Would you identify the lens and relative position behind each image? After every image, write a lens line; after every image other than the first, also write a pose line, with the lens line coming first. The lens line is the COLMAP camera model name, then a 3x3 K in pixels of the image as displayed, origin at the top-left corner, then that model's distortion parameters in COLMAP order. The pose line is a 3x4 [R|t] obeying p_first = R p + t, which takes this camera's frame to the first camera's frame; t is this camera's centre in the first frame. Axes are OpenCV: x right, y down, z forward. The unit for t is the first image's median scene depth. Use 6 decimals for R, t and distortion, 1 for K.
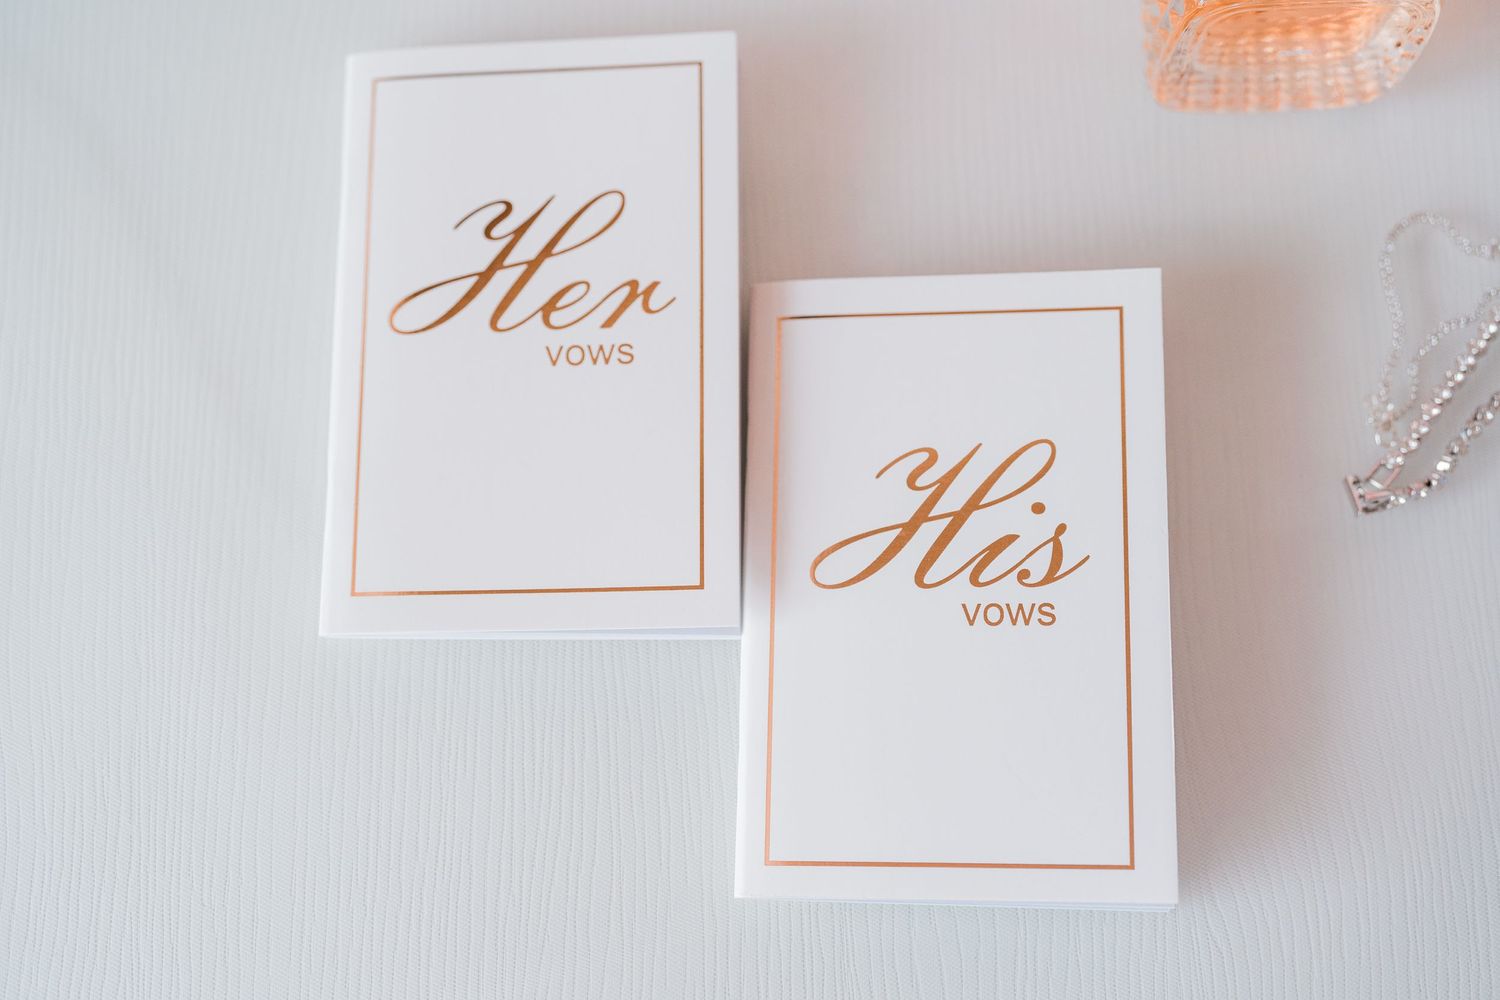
lens RADIAL K [[2047.5, 0, 749.2], [0, 2047.5, 500.0], [0, 0, 1]] dist [0.036331, 0.000000]
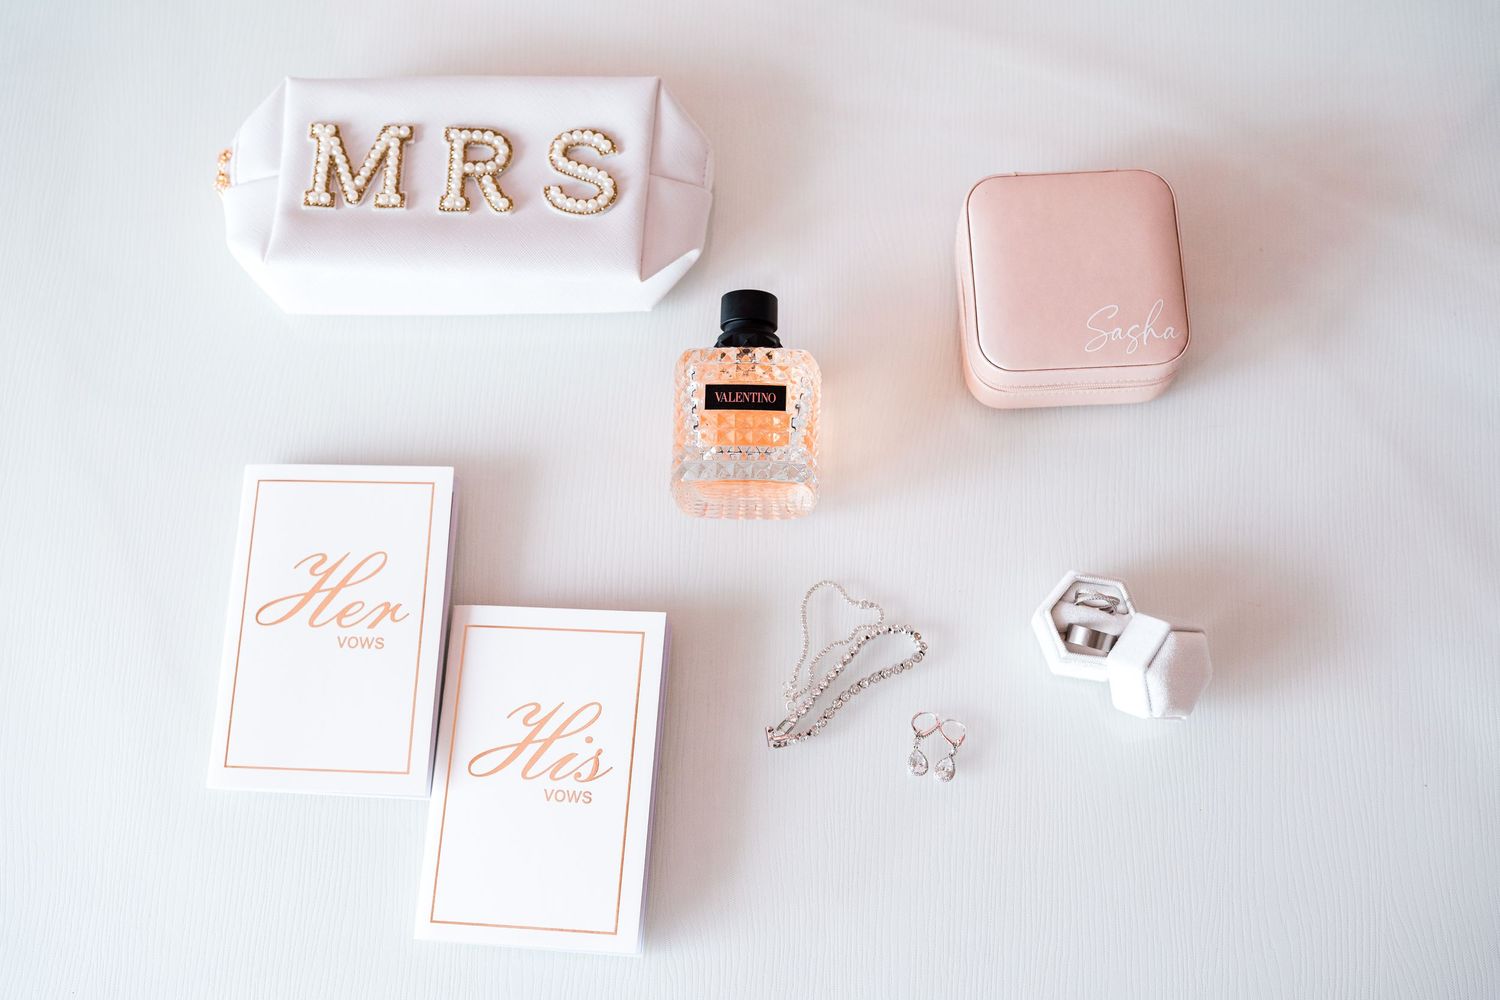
lens RADIAL K [[2047.5, 0, 750.9], [0, 2047.5, 500.4], [0, 0, 1]] dist [0.036331, 0.000000]
pose [[0.998597, 0.047183, -0.024041, 0.318885], [-0.047561, 0.998749, -0.015416, -0.190320], [0.023284, 0.016538, 0.999592, -0.867846]]
